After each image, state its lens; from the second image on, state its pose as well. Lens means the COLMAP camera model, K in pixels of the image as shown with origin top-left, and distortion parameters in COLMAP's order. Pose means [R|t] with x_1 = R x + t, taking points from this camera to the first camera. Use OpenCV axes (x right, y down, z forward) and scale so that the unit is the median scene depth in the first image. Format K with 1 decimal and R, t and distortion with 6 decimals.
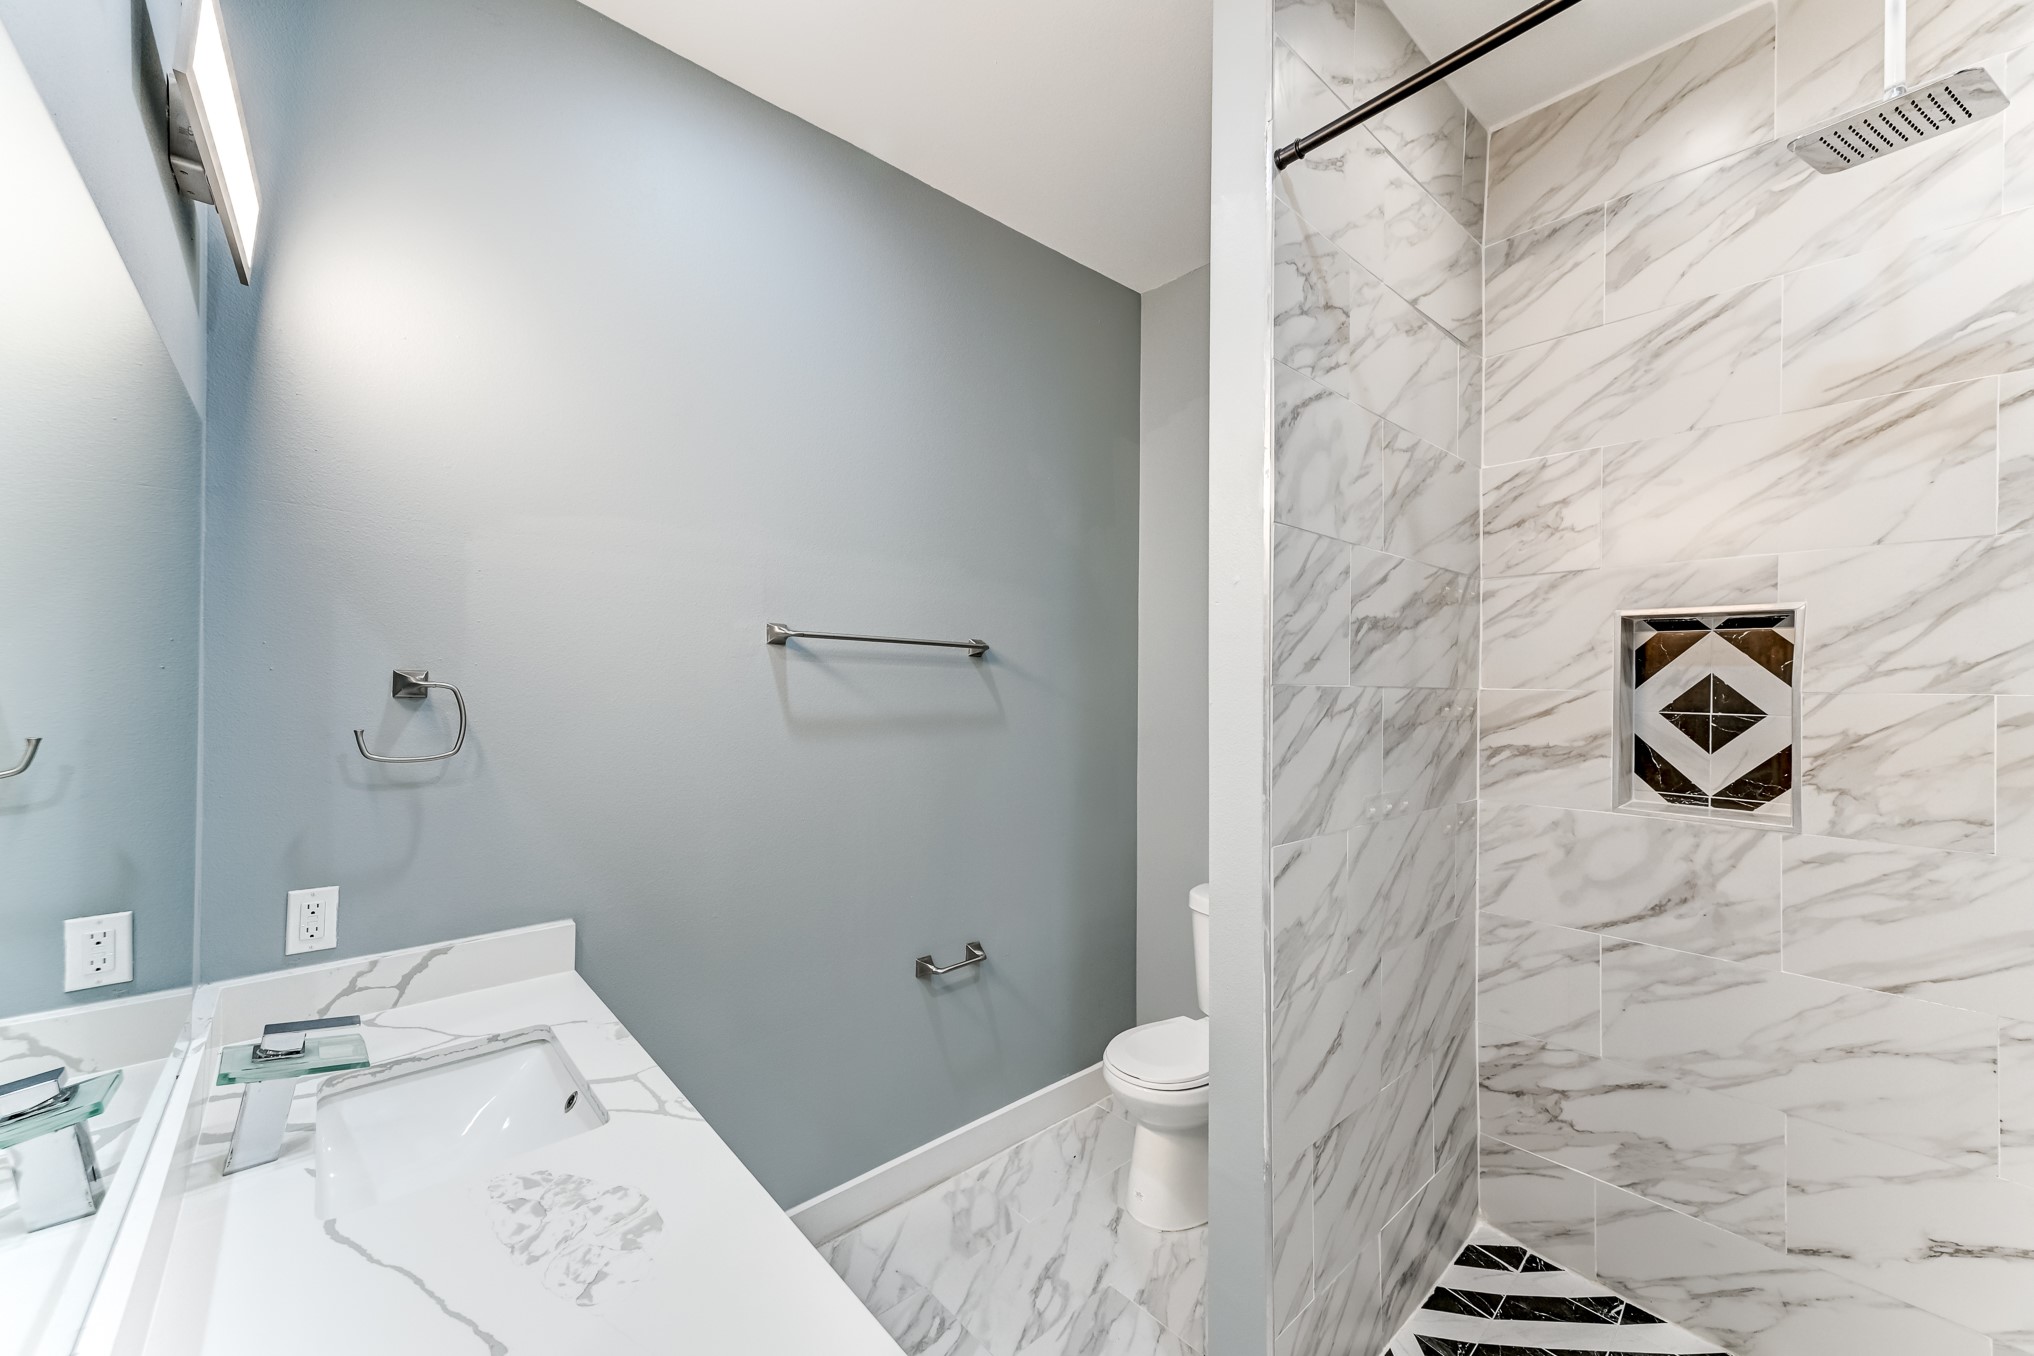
lens RADIAL K [[783.5, 0, 1014.0], [0, 783.5, 678.6], [0, 0, 1]] dist [0.007860, 0.000656]
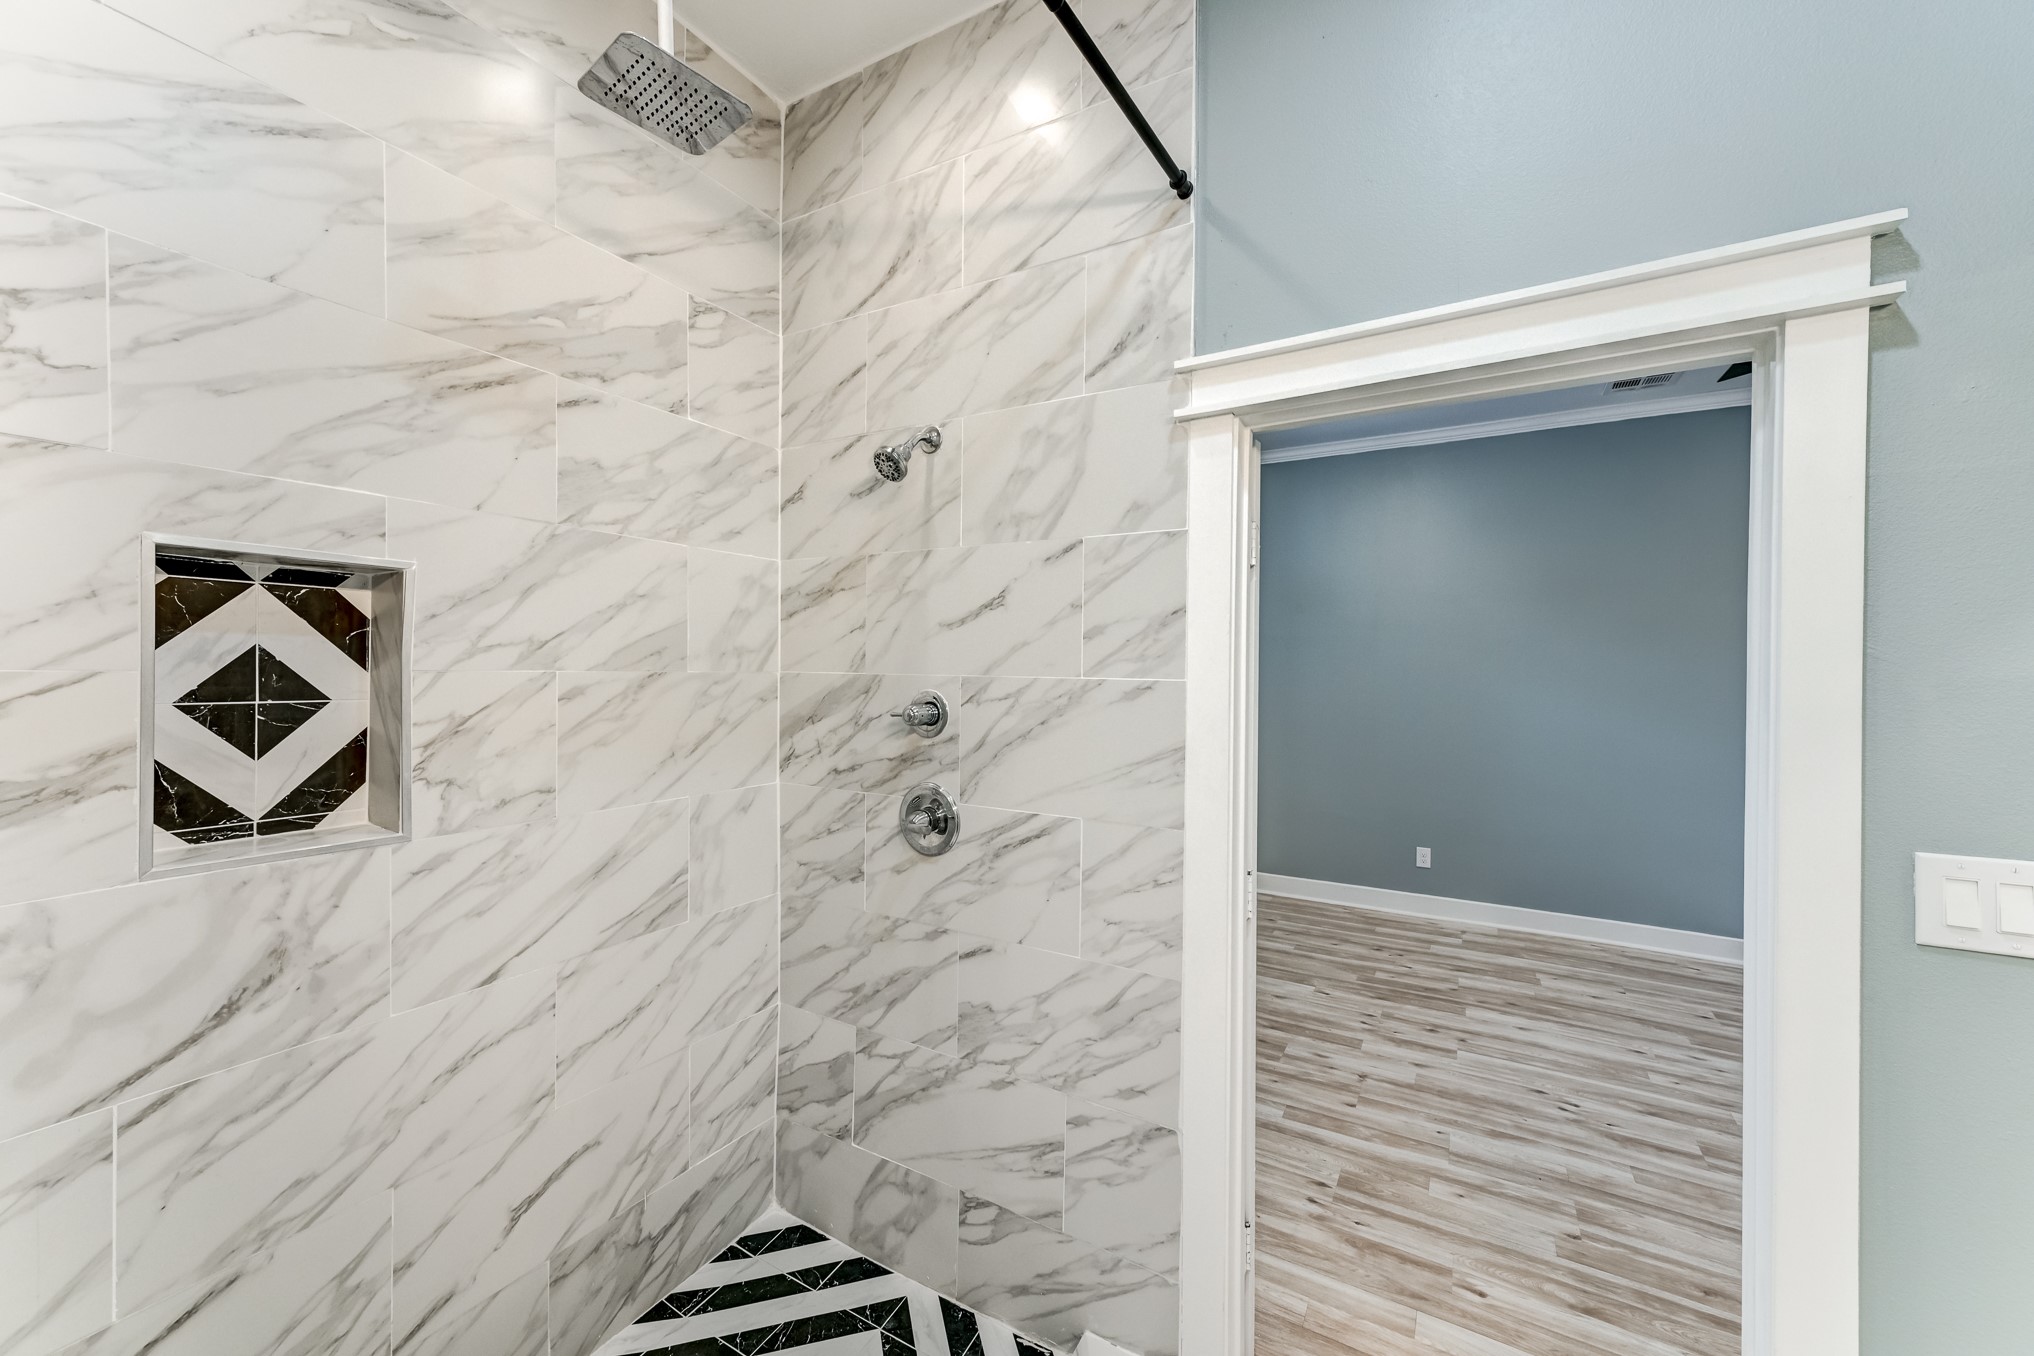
lens RADIAL K [[783.5, 0, 1014.0], [0, 783.5, 678.6], [0, 0, 1]] dist [0.007860, 0.000656]
pose [[-0.309359, -0.022244, 0.950685, 0.015301], [-0.012753, 0.999734, 0.019242, 0.001793], [-0.950860, -0.006171, -0.309560, 0.609114]]
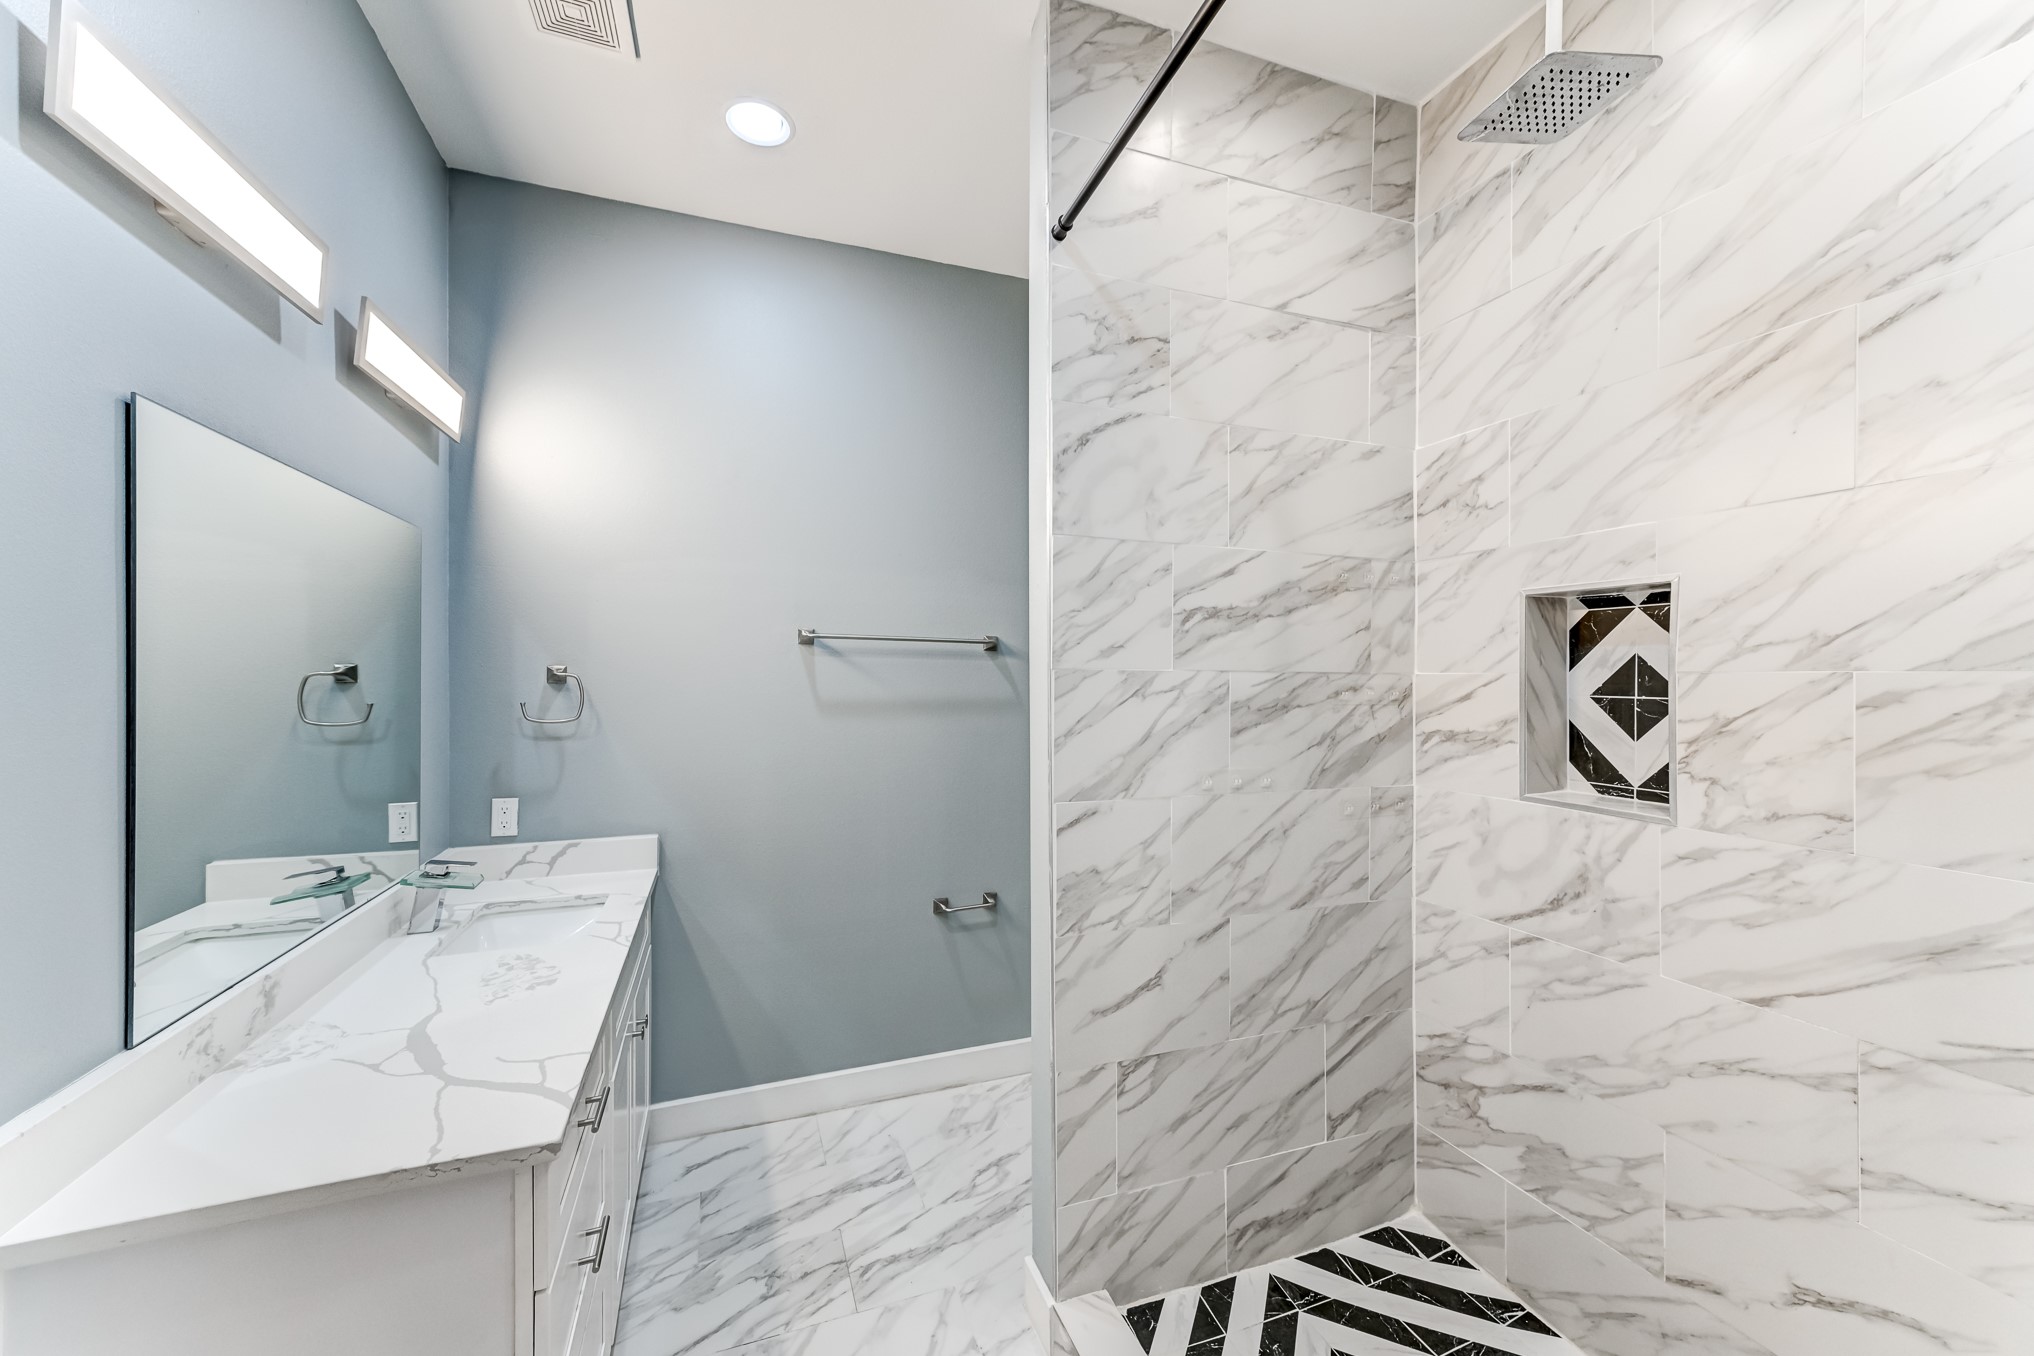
lens RADIAL K [[783.5, 0, 1014.0], [0, 783.5, 678.6], [0, 0, 1]] dist [0.007860, 0.000656]
pose [[0.931940, -0.006415, -0.362556, 0.569809], [0.007885, 0.999966, 0.002575, 0.015386], [0.362527, -0.005259, 0.931959, -0.119467]]
